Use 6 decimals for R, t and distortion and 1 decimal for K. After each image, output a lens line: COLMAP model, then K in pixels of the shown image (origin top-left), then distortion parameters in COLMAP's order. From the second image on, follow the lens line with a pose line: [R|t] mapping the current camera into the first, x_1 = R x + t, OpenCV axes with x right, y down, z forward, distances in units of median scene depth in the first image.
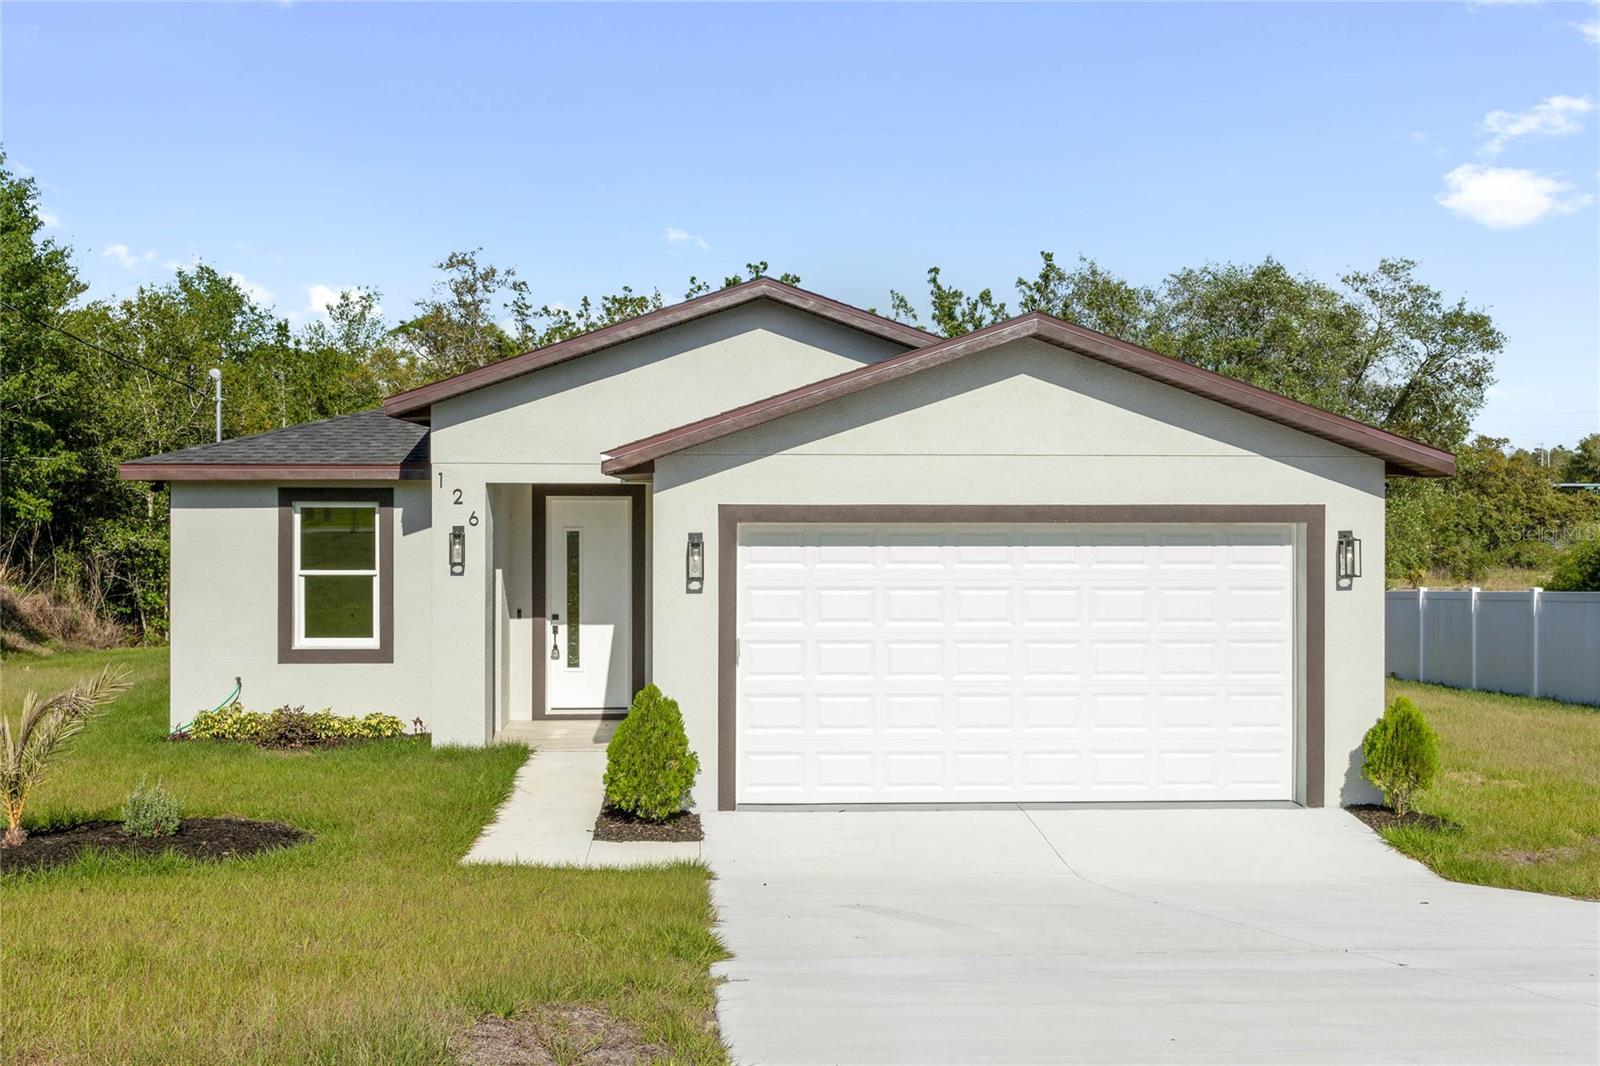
lens RADIAL K [[1506.0, 0, 800.7], [0, 1506.0, 531.9], [0, 0, 1]] dist [0.007252, 0.000000]
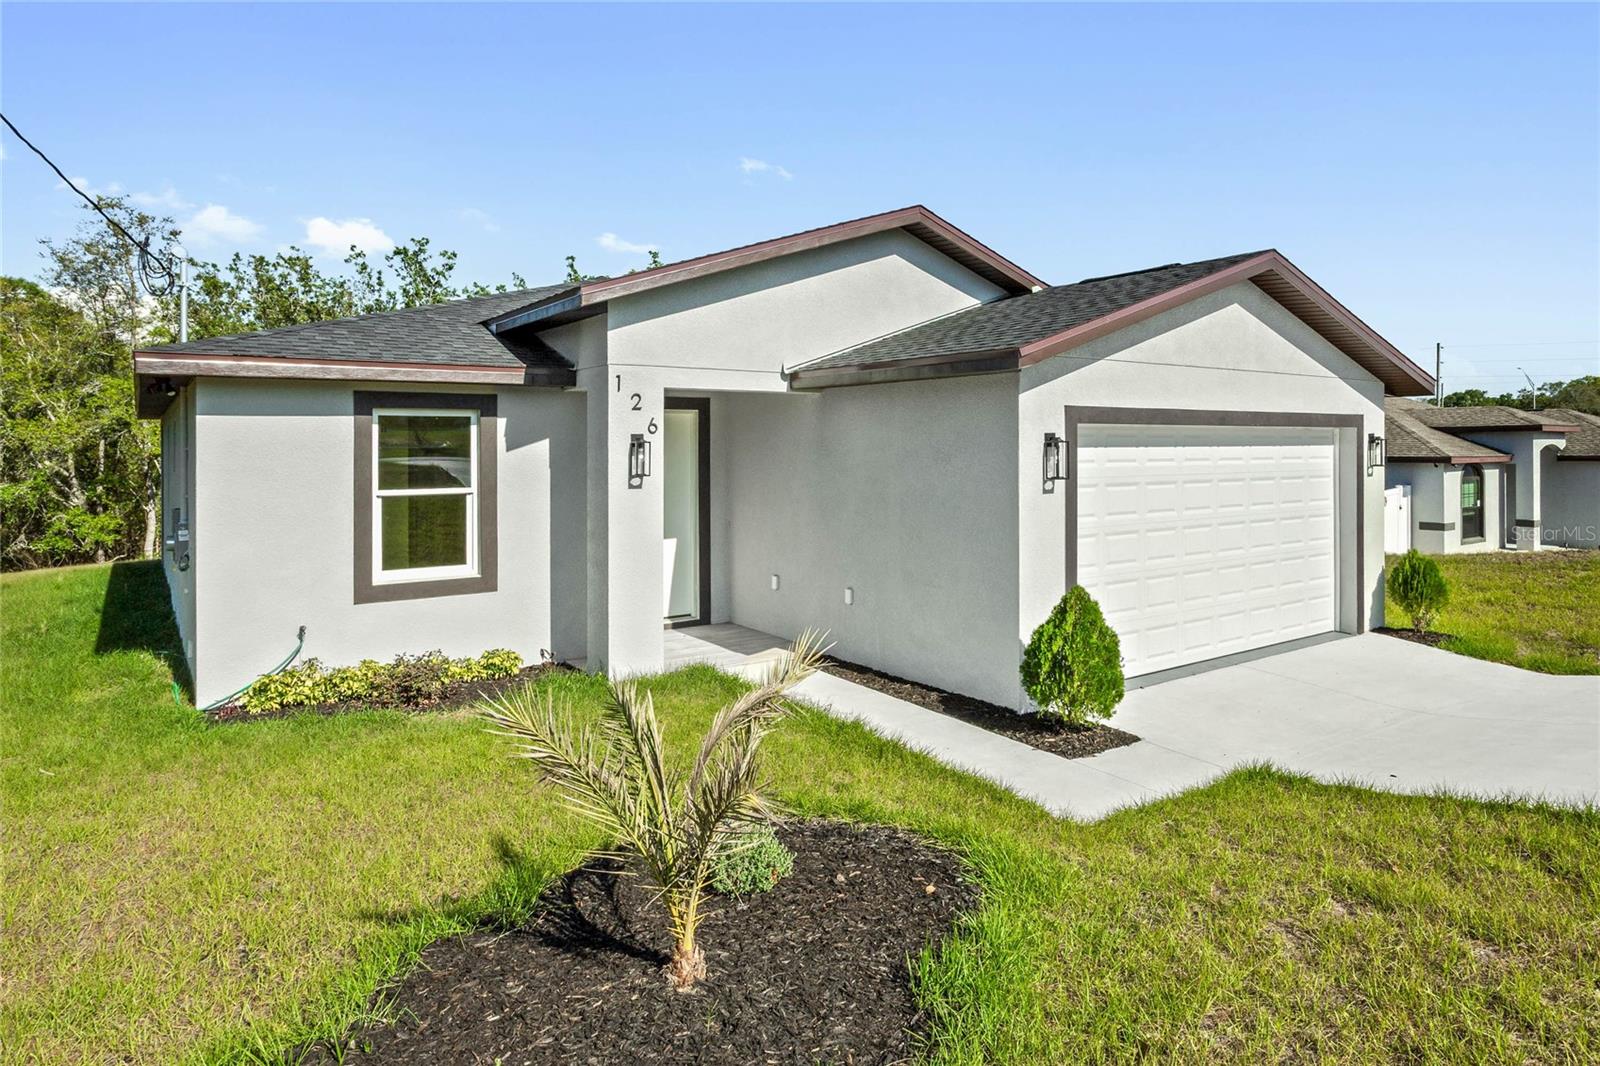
lens RADIAL K [[939.0, 0, 792.7], [0, 939.0, 441.6], [0, 0, 1]] dist [-0.003414, 0.000514]
pose [[0.834695, -0.003896, 0.550698, -0.429763], [0.016395, 0.999708, -0.017778, 0.011351], [-0.550468, 0.023868, 0.834515, 0.438632]]
